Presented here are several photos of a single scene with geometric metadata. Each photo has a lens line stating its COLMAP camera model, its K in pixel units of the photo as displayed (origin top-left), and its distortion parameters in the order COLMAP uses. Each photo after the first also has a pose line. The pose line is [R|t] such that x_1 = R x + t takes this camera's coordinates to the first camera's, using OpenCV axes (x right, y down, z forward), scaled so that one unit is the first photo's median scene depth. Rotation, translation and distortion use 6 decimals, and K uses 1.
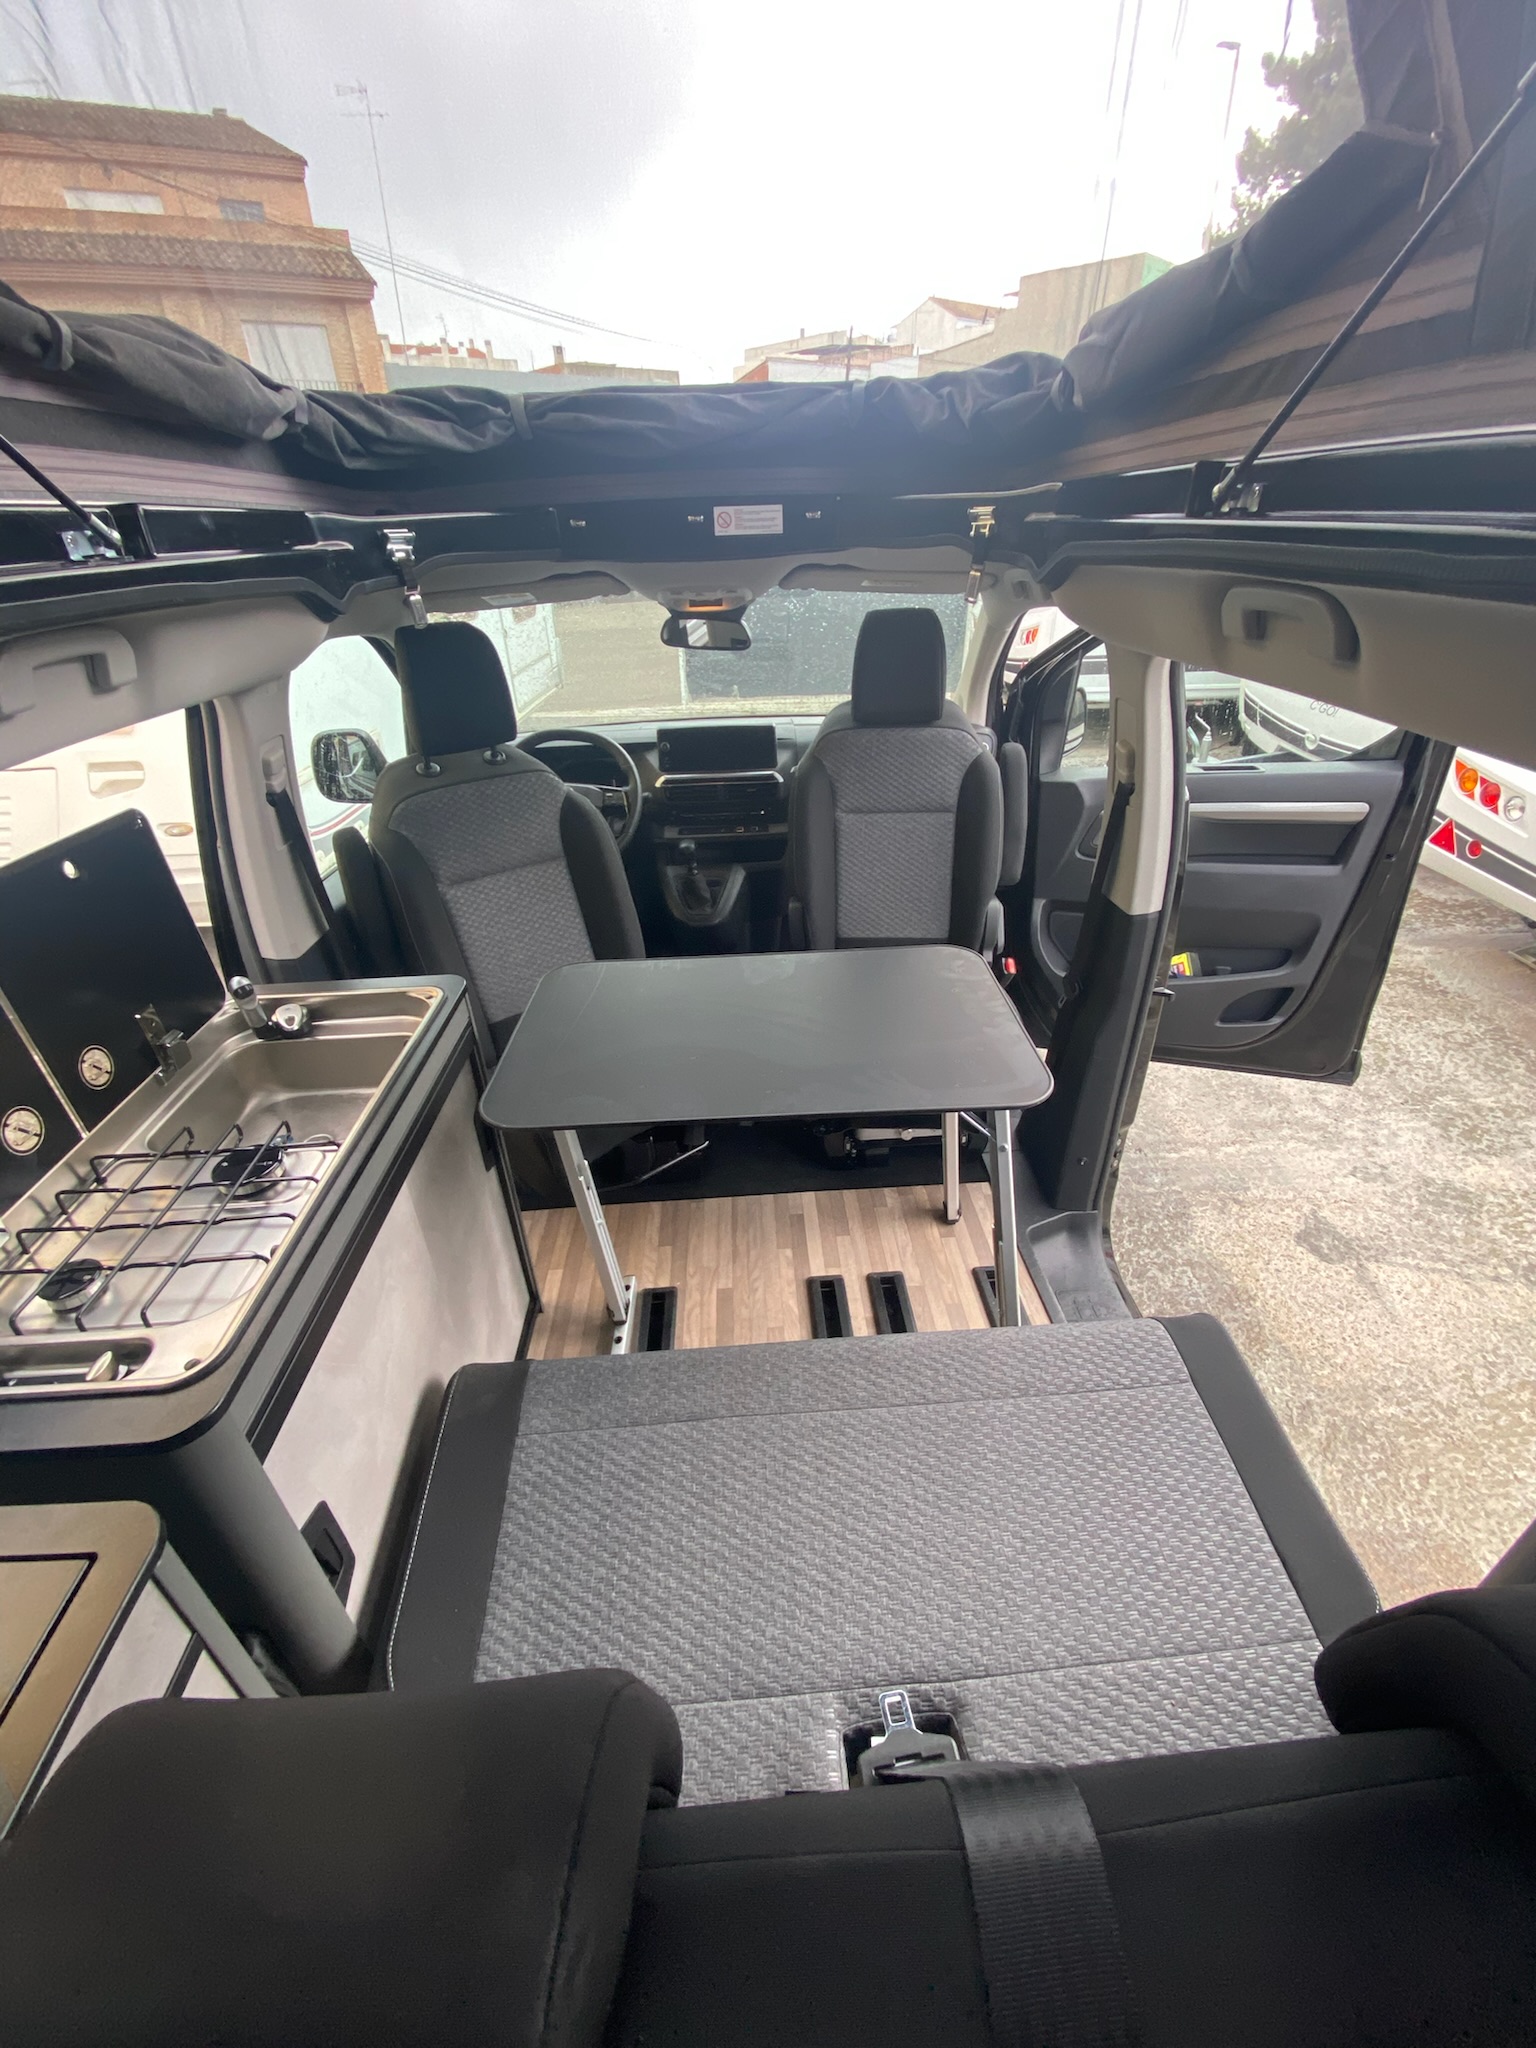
lens RADIAL K [[830.3, 0, 776.6], [0, 830.3, 1018.6], [0, 0, 1]] dist [-0.006361, -0.008843]
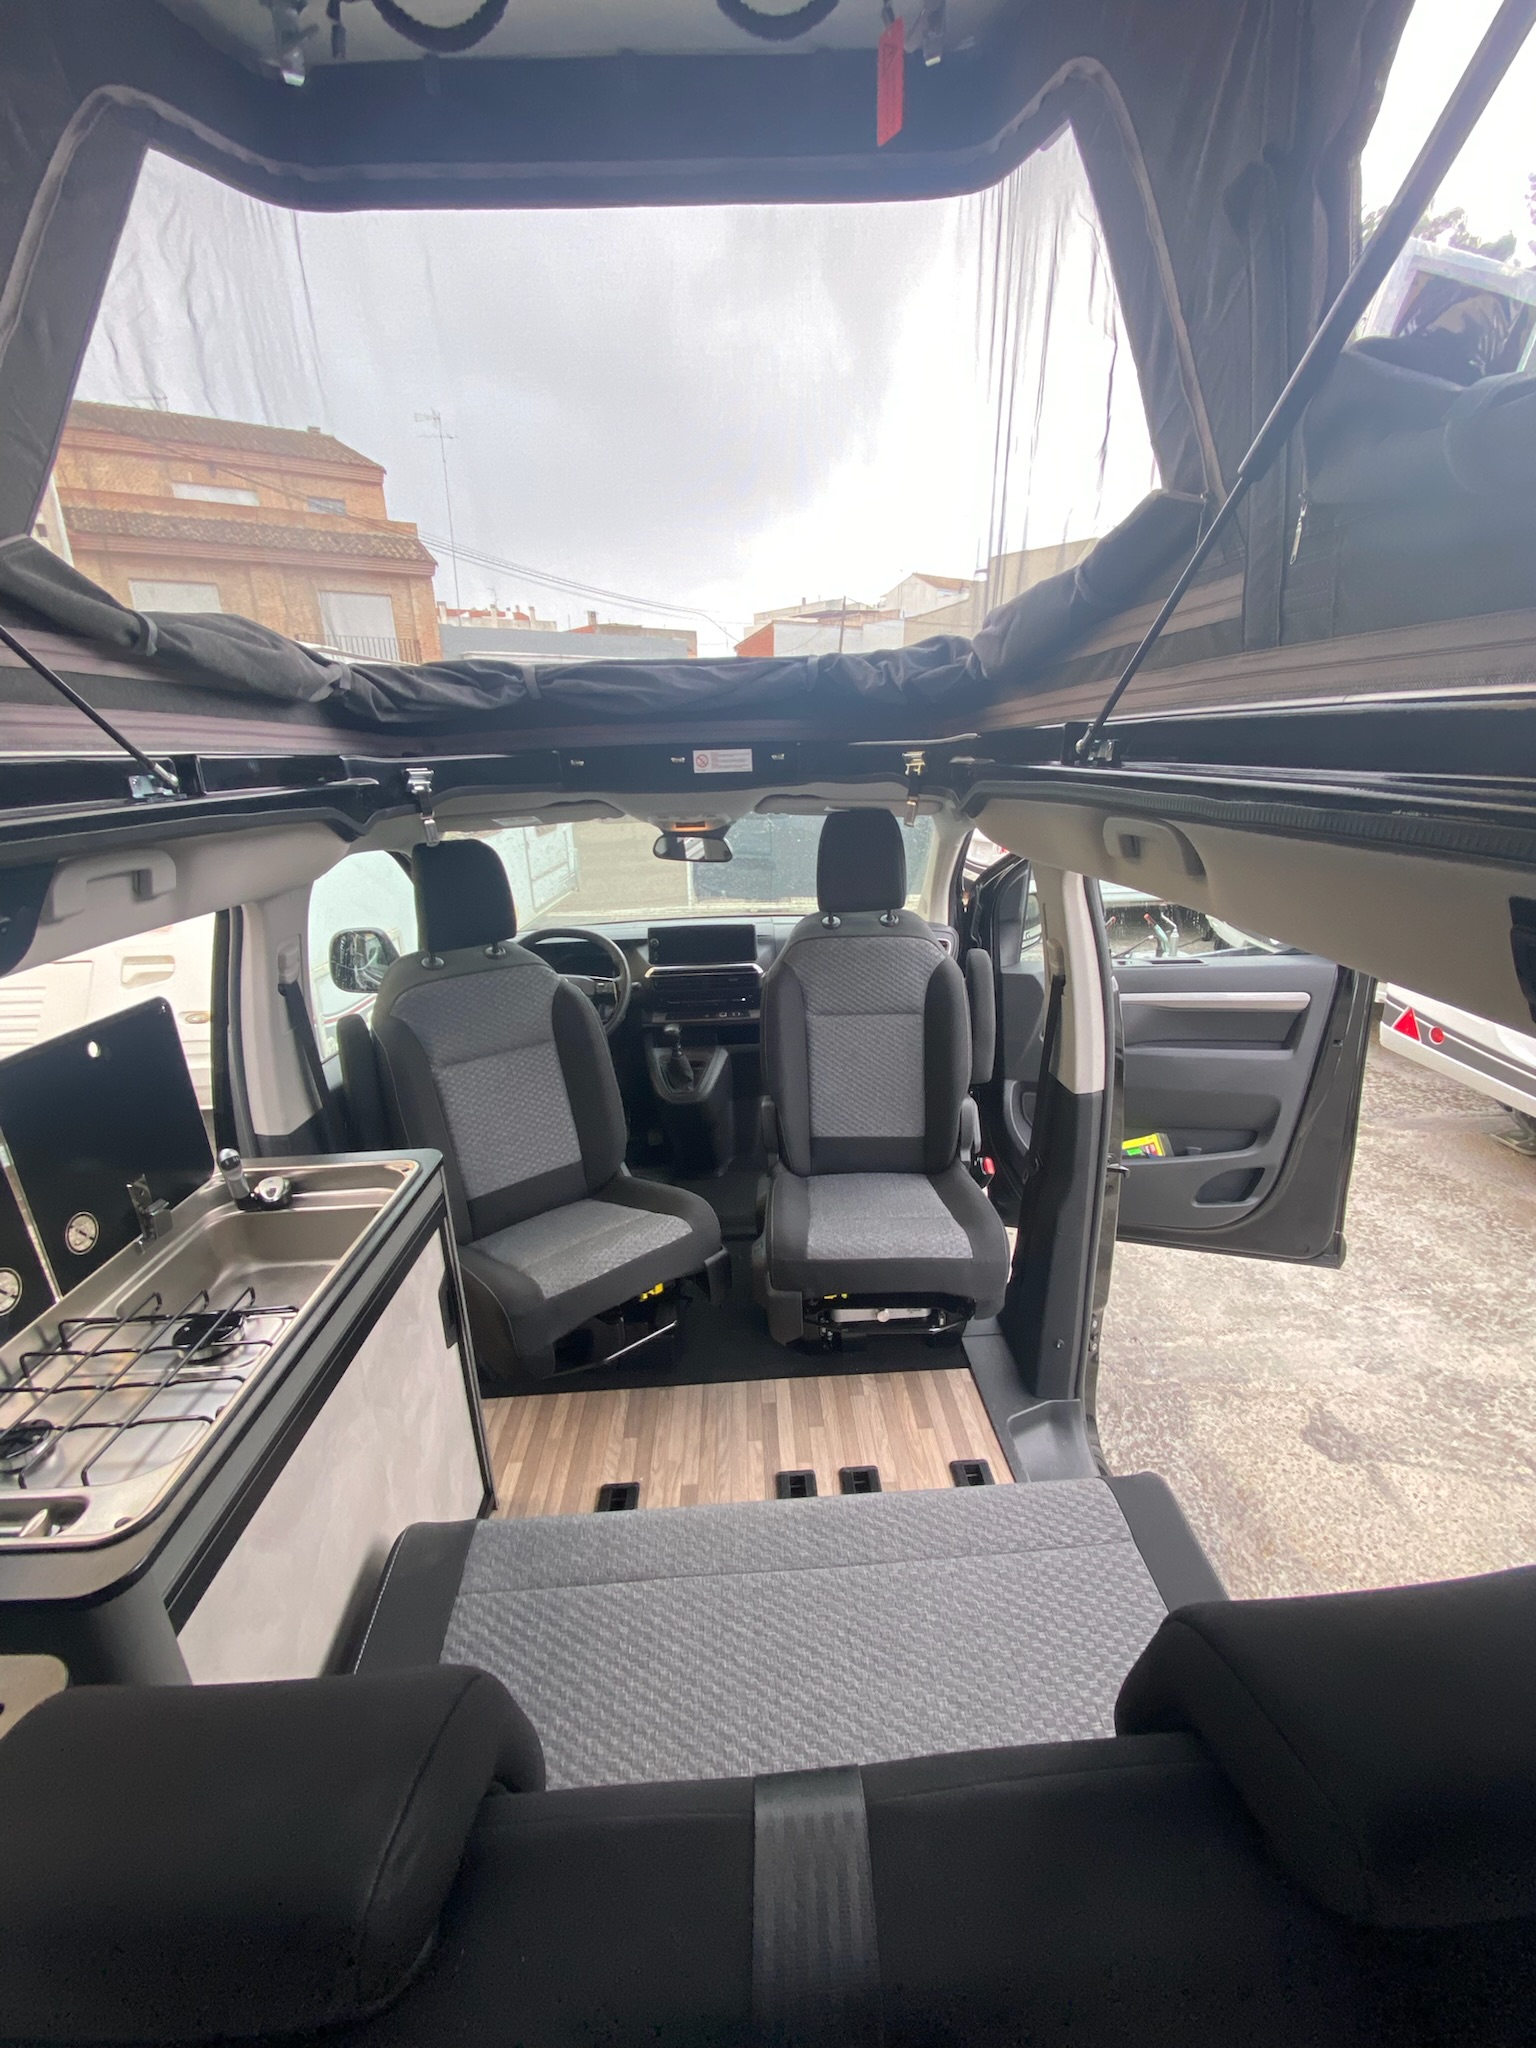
lens RADIAL K [[830.3, 0, 785.2], [0, 830.3, 1018.2], [0, 0, 1]] dist [-0.006361, -0.008843]
pose [[0.999996, 0.000748, -0.002621, 0.050200], [-0.001314, 0.974802, -0.223068, 0.014390], [0.002388, 0.223070, 0.974799, -0.054559]]
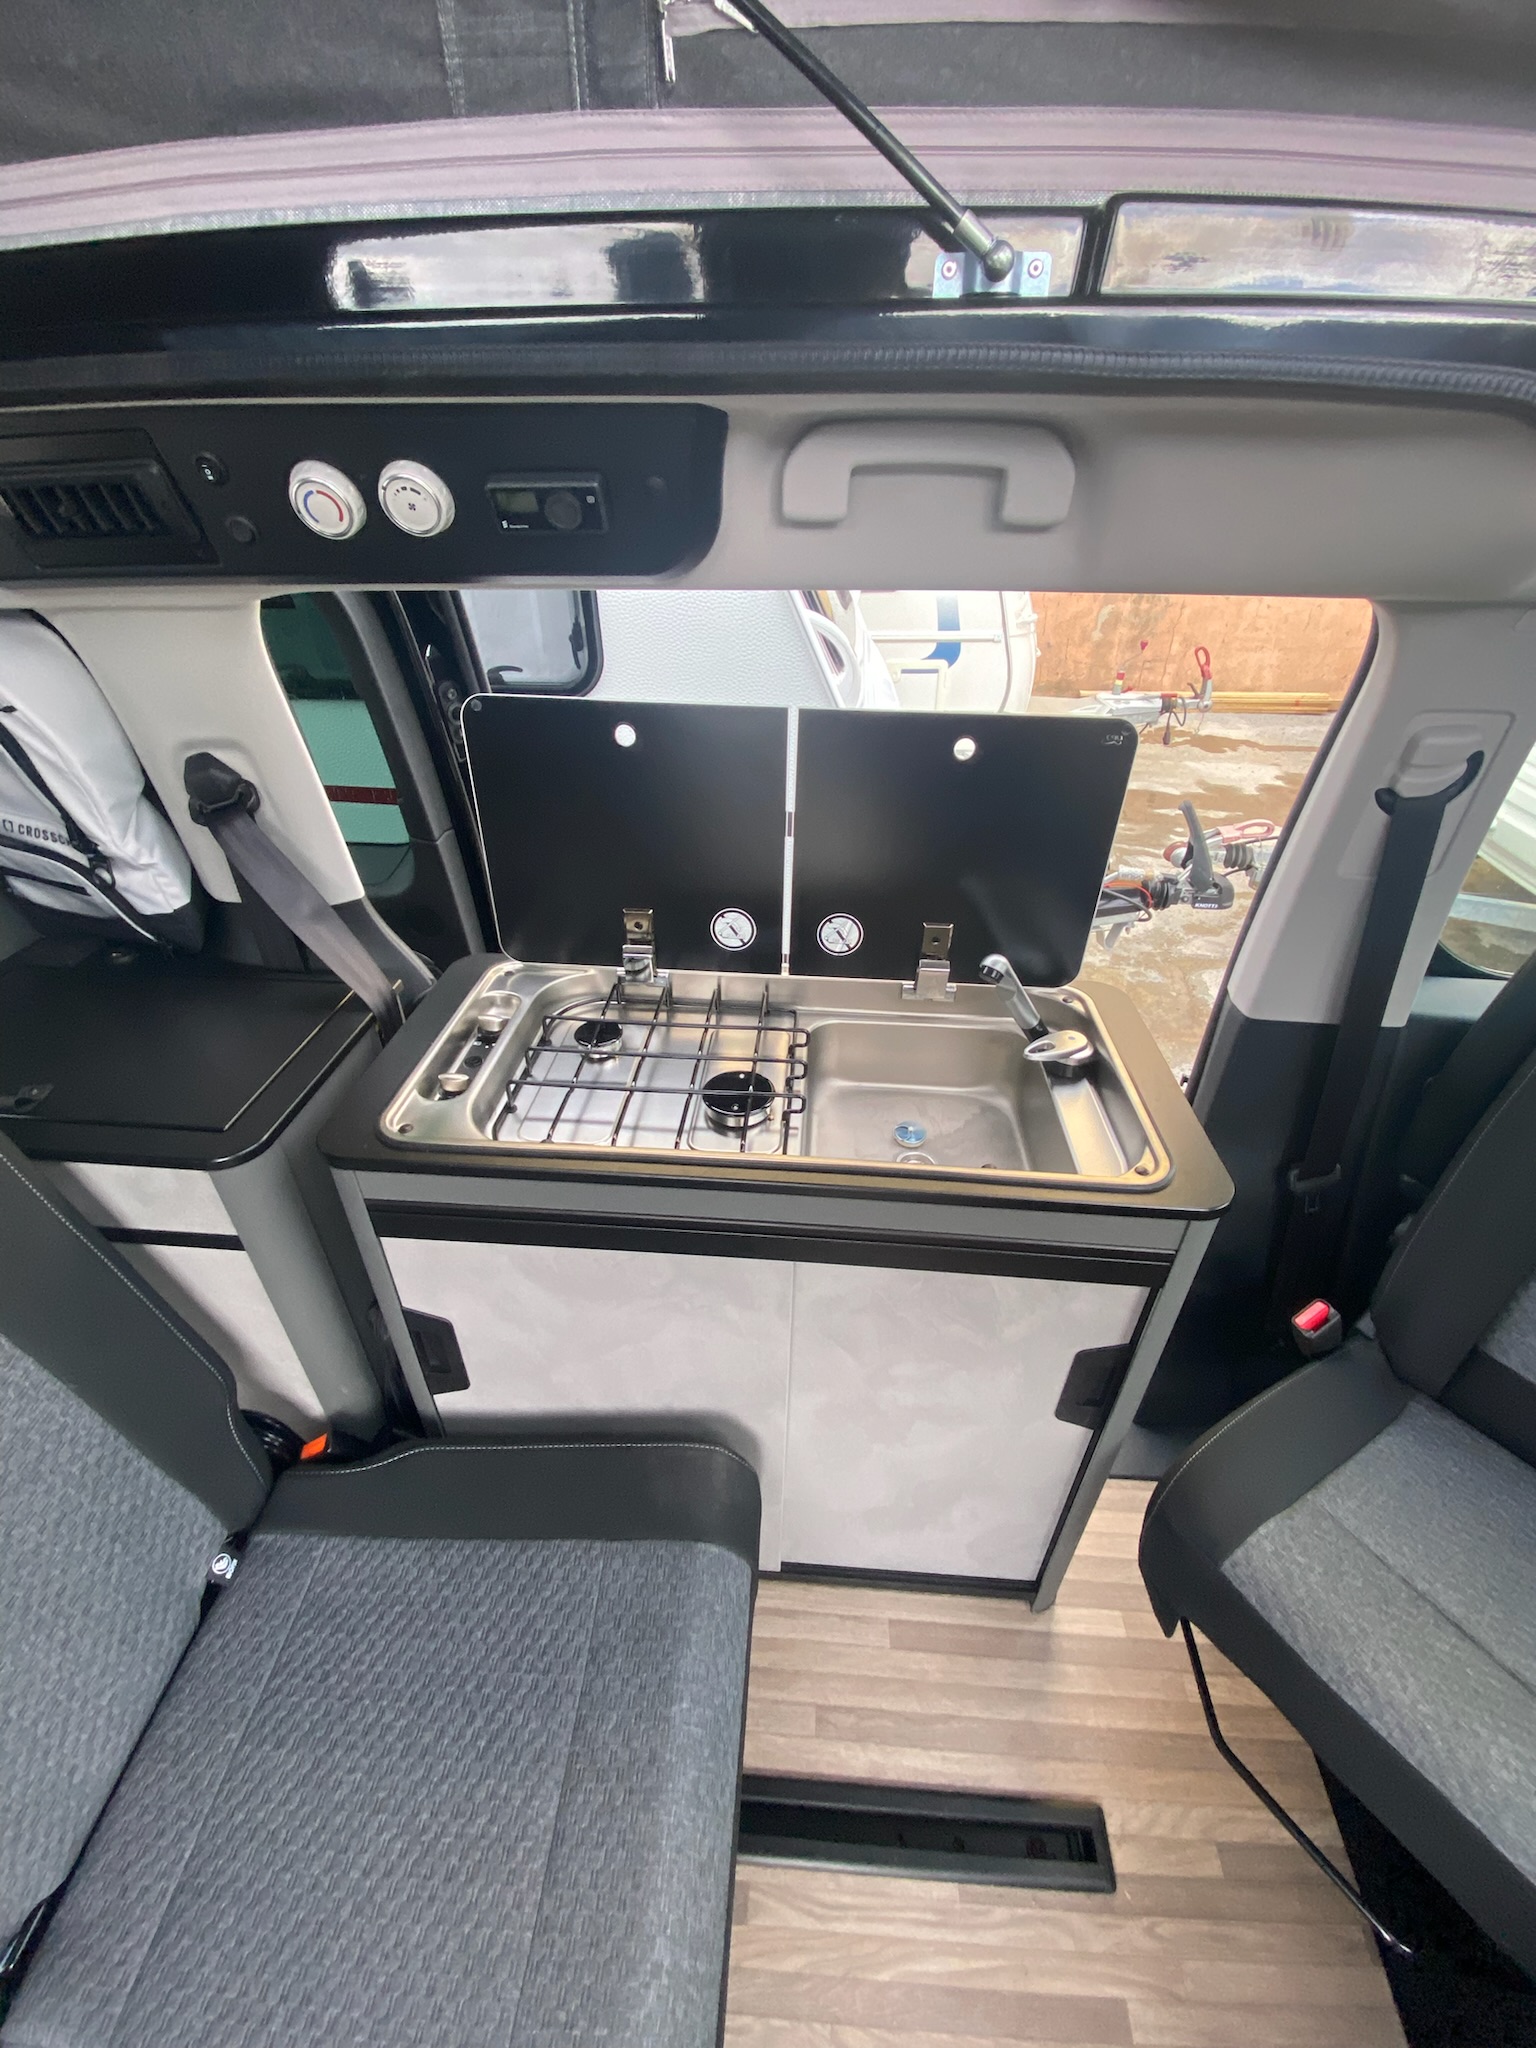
lens RADIAL K [[851.8, 0, 770.3], [0, 851.8, 1025.5], [0, 0, 1]] dist [-0.002435, -0.005159]
pose [[-0.130282, 0.567956, -0.812682, 0.026103], [-0.498675, 0.670910, 0.548820, -0.203386], [0.856942, 0.476765, 0.195818, 0.434096]]
